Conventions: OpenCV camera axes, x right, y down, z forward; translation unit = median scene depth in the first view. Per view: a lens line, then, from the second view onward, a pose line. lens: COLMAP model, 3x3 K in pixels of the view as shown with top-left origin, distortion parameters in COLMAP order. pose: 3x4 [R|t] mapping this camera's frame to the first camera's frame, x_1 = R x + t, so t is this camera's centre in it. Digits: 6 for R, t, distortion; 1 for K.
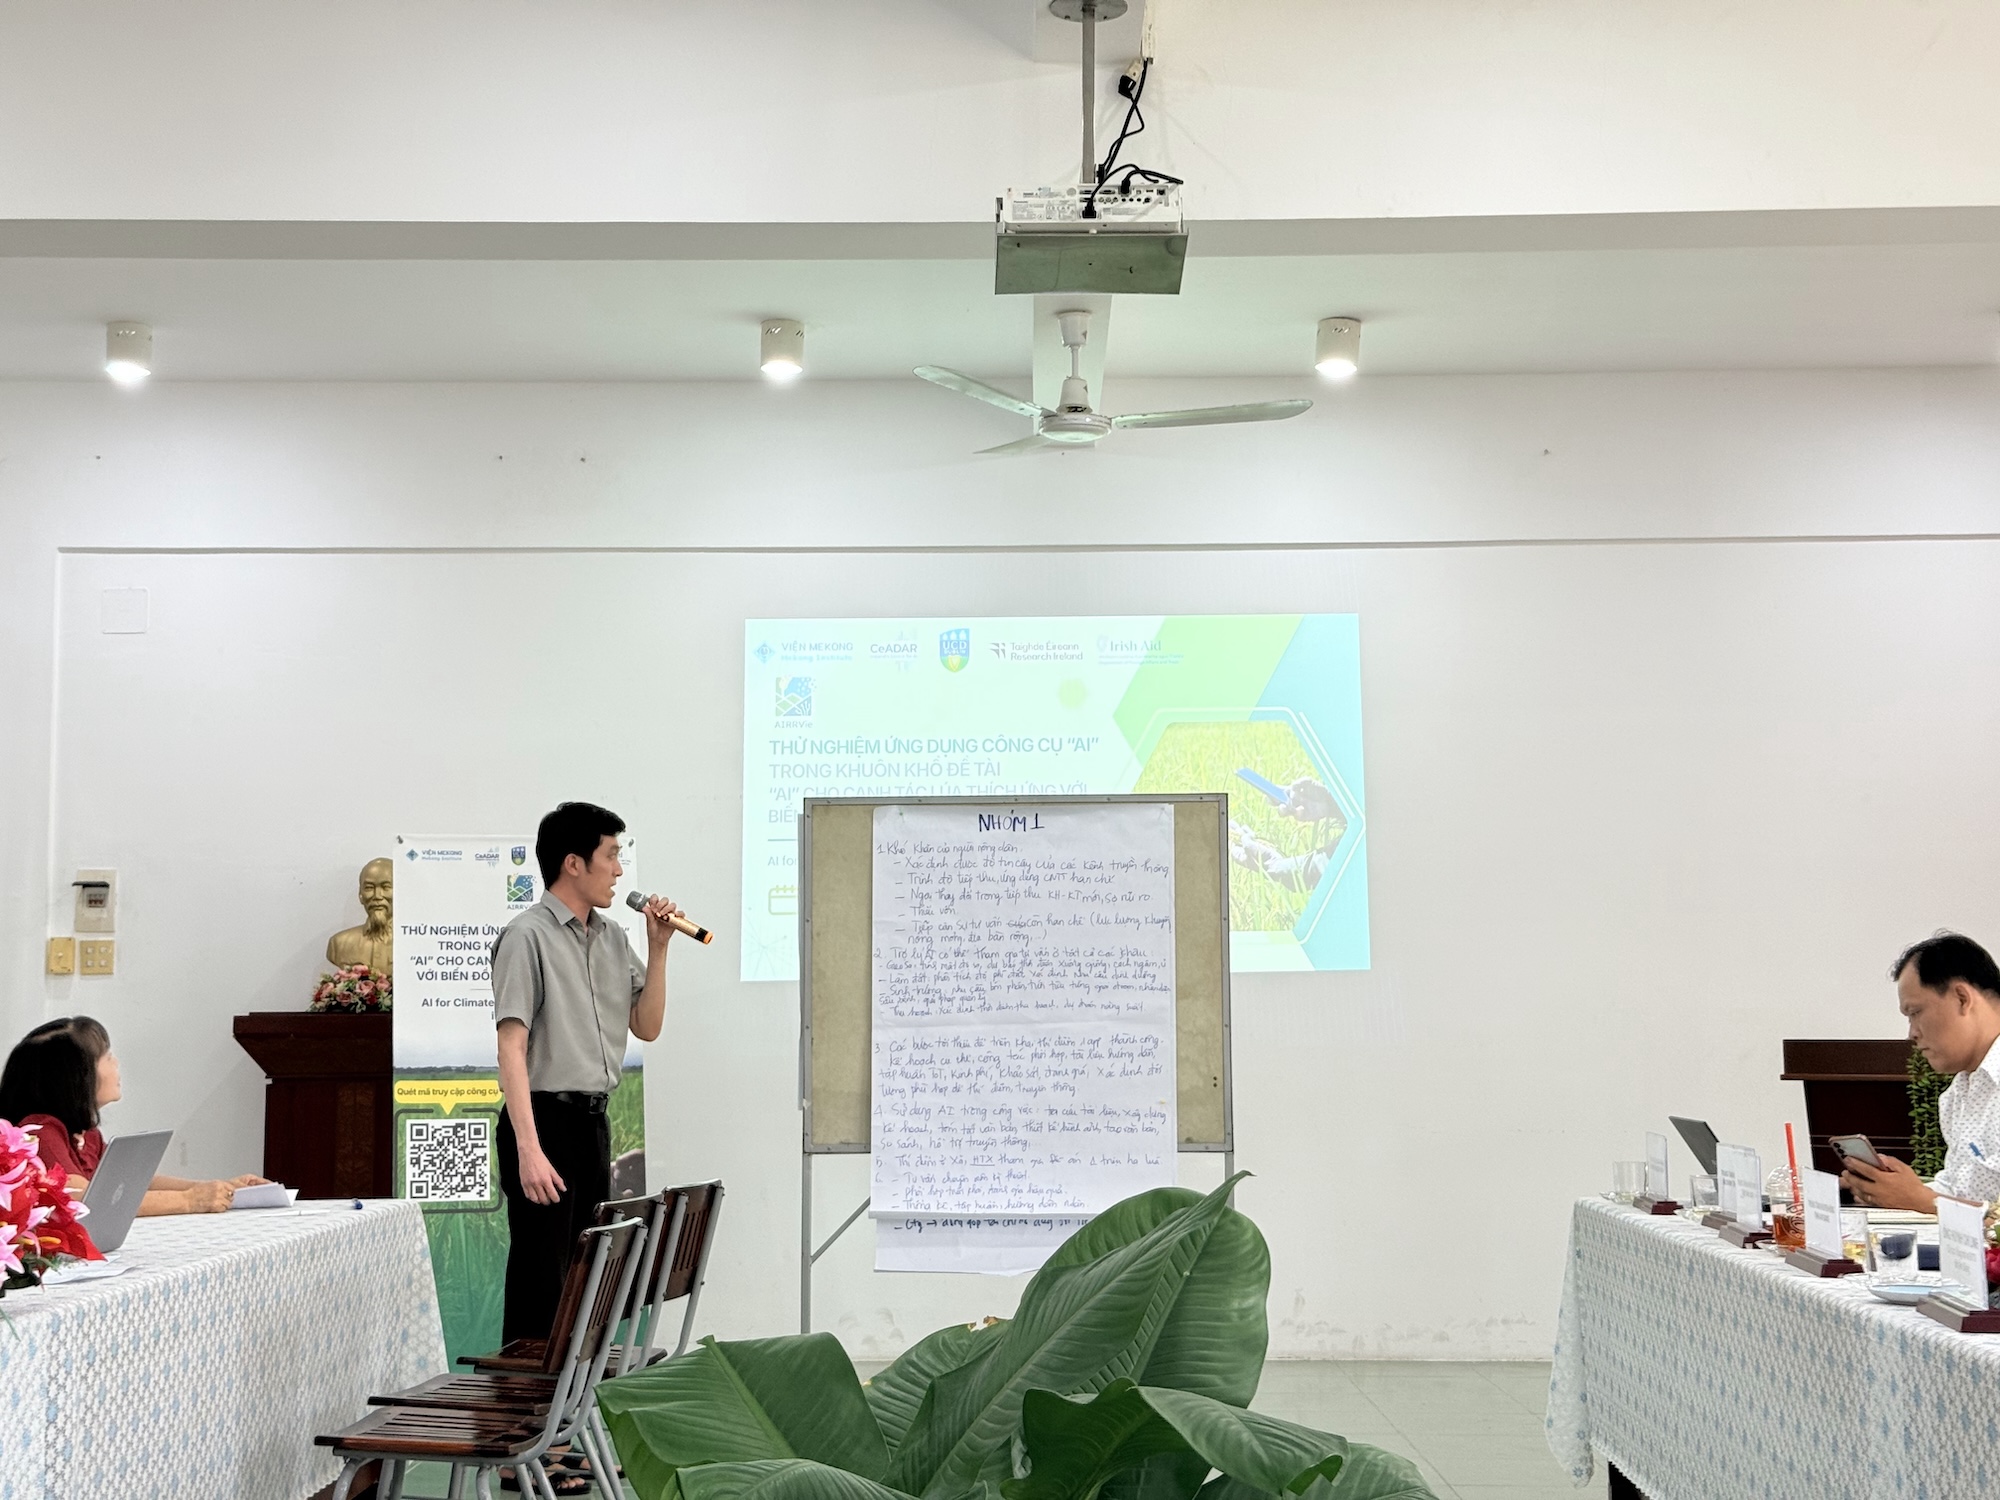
lens RADIAL K [[2766.2, 0, 992.6], [0, 2766.2, 757.3], [0, 0, 1]] dist [0.173123, -0.304047]
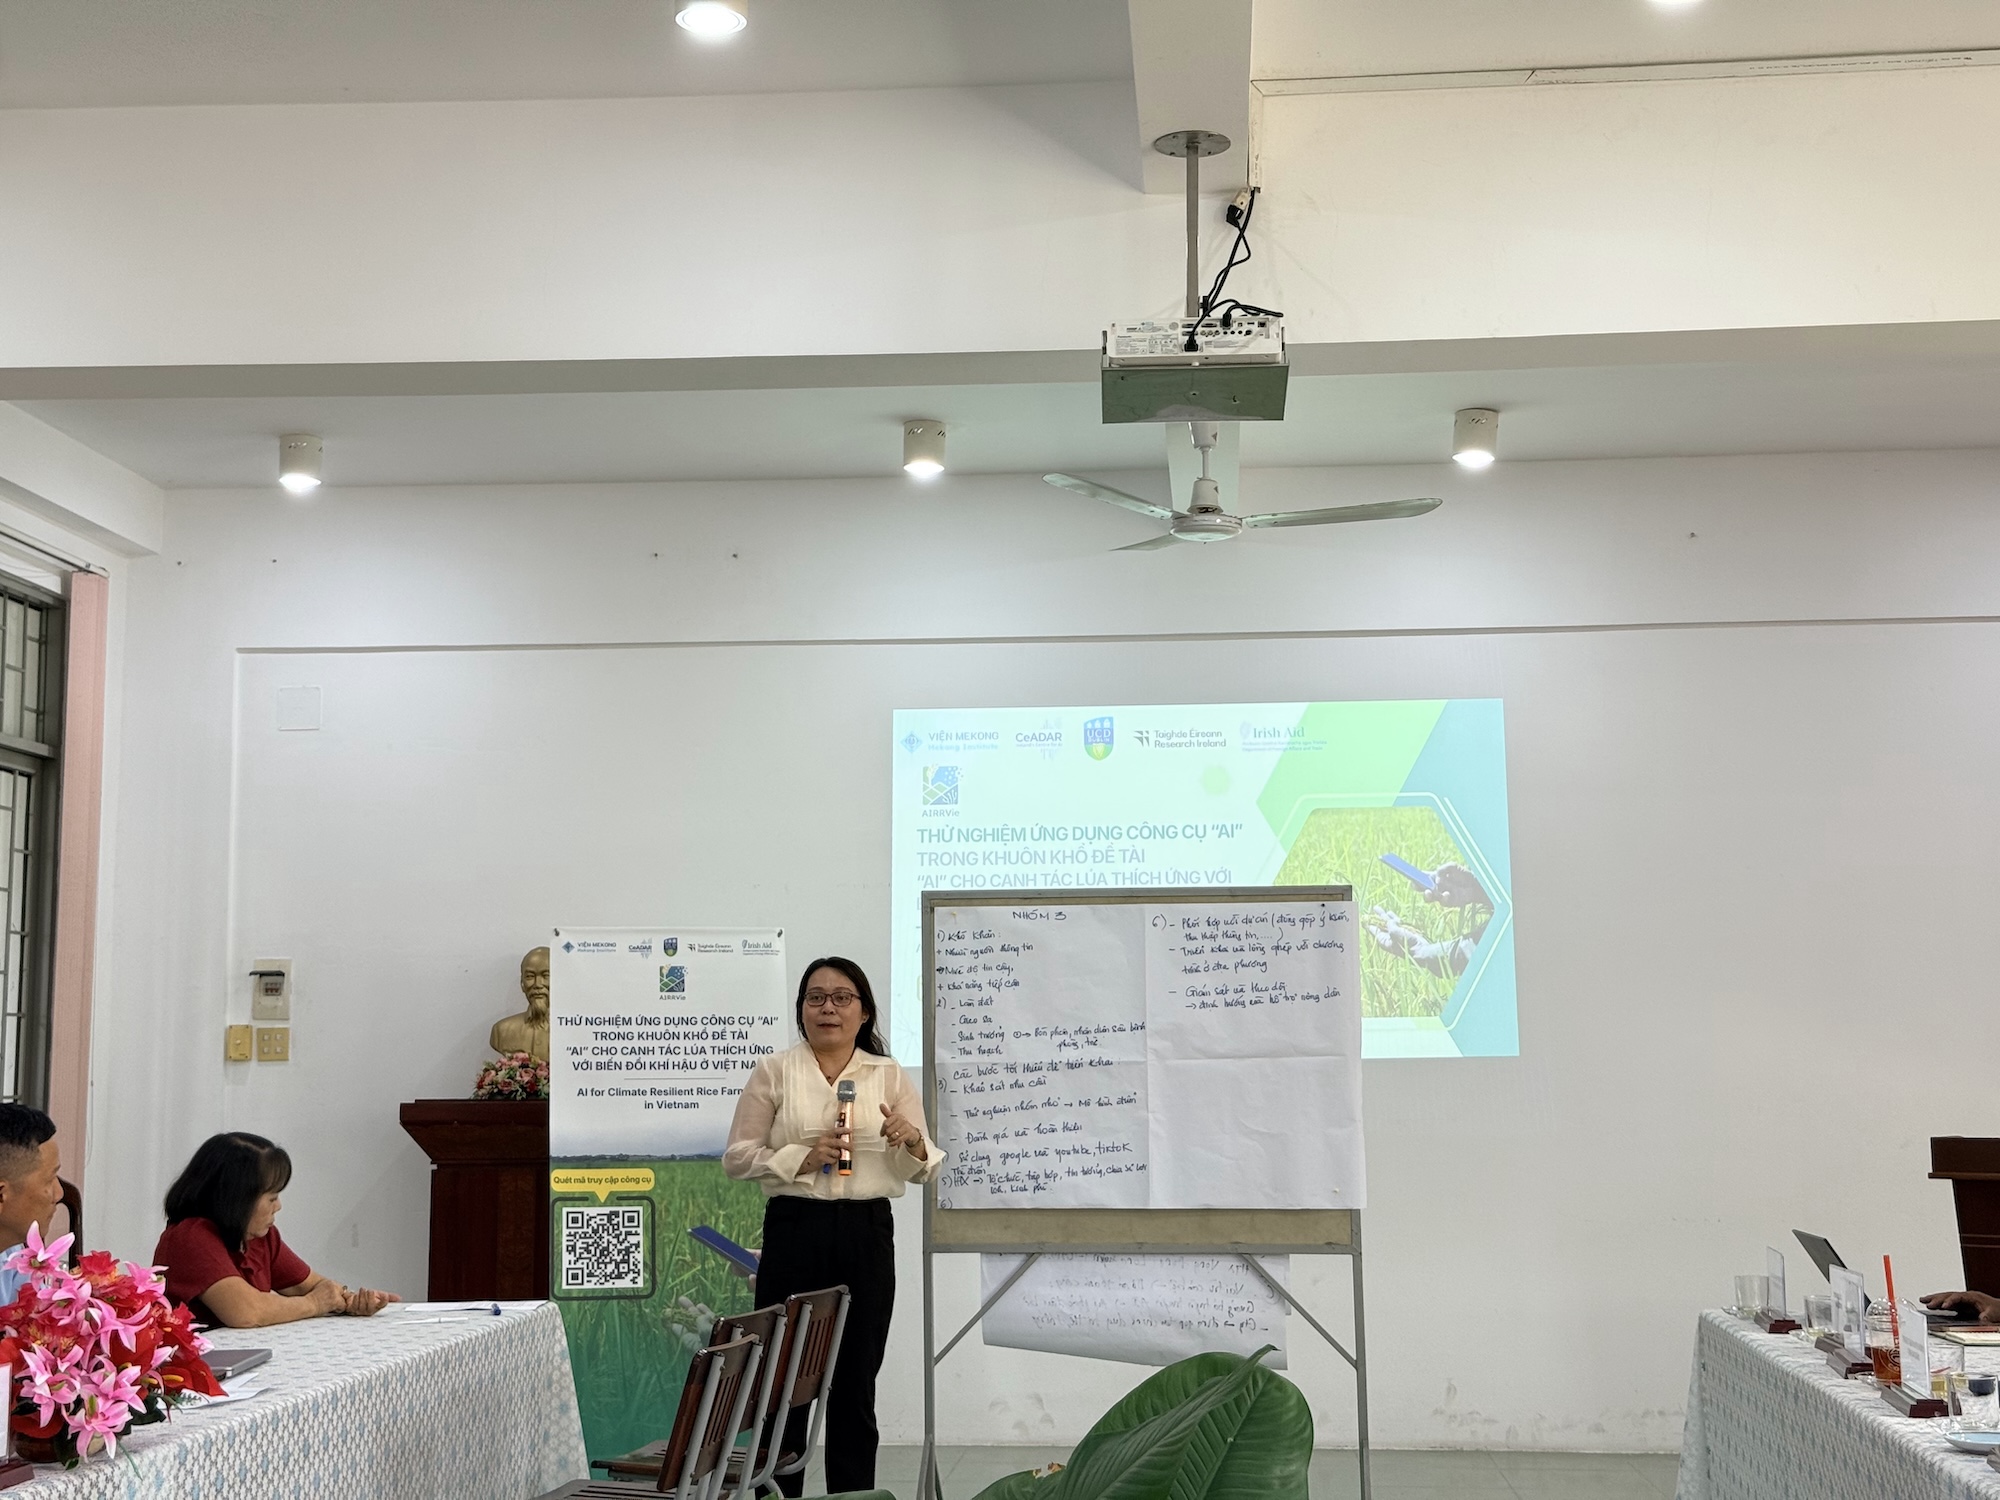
lens RADIAL K [[2766.2, 0, 992.6], [0, 2766.2, 757.3], [0, 0, 1]] dist [0.173123, -0.304047]
pose [[0.997726, -0.008412, -0.066868, 0.015980], [0.007225, 0.999812, -0.017966, -0.014673], [0.067007, 0.017442, 0.997600, -0.012251]]
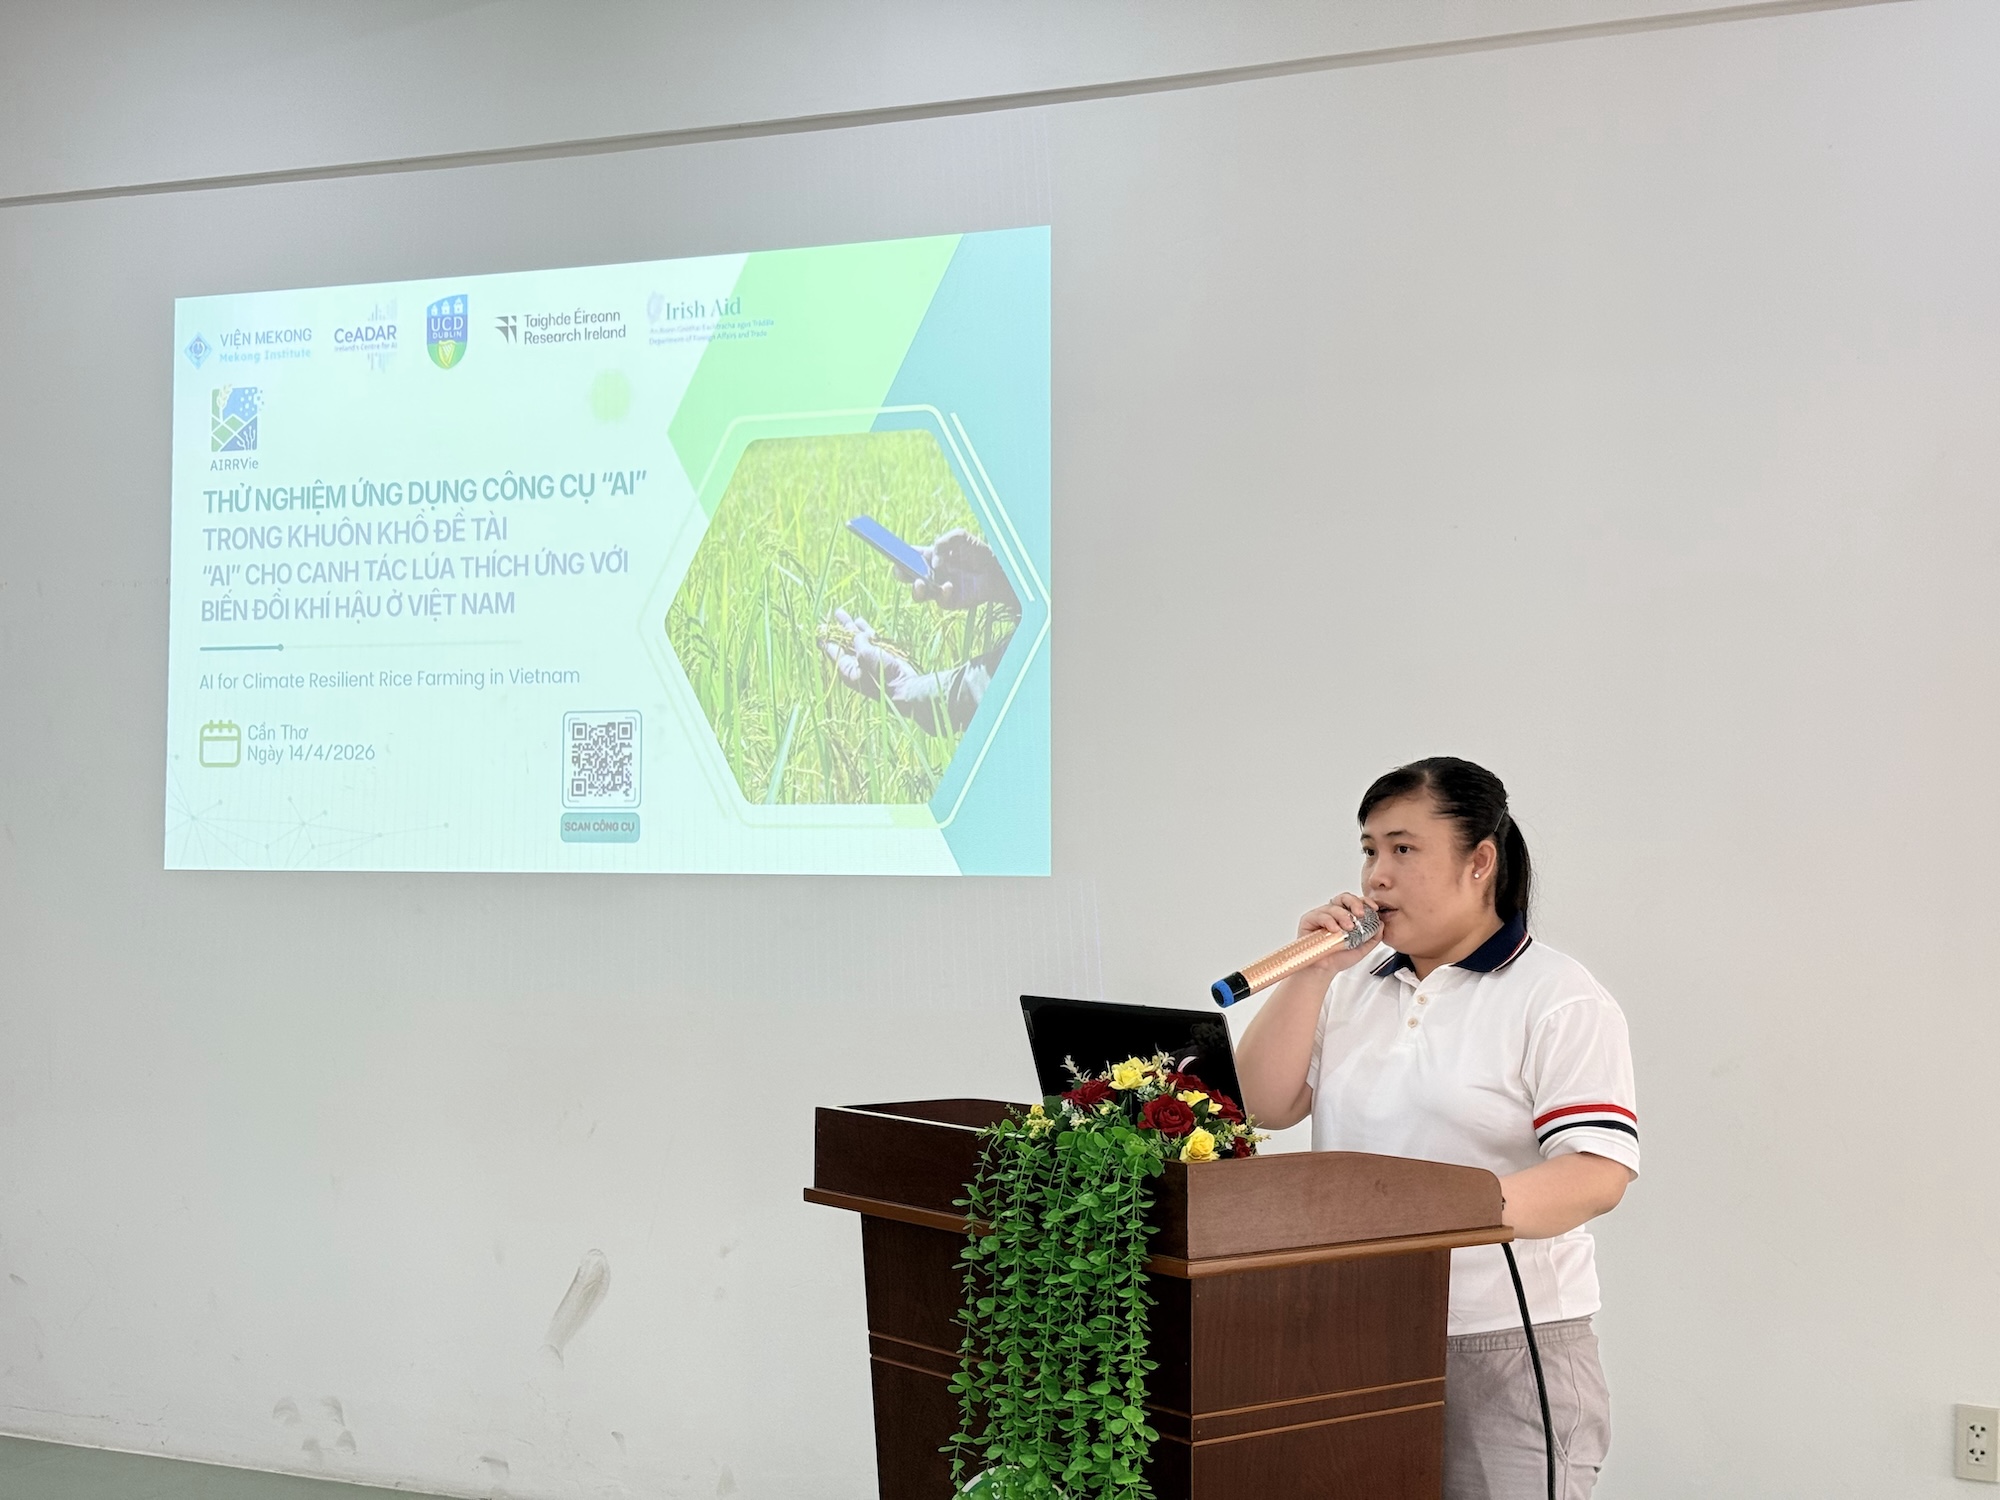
lens RADIAL K [[2762.7, 0, 1017.4], [0, 2762.7, 758.8], [0, 0, 1]] dist [0.167033, -0.264345]
pose [[0.906891, 0.008616, -0.421278, 0.376280], [0.023706, 0.997164, 0.071426, 0.014373], [0.420699, -0.074762, 0.904115, 0.523184]]
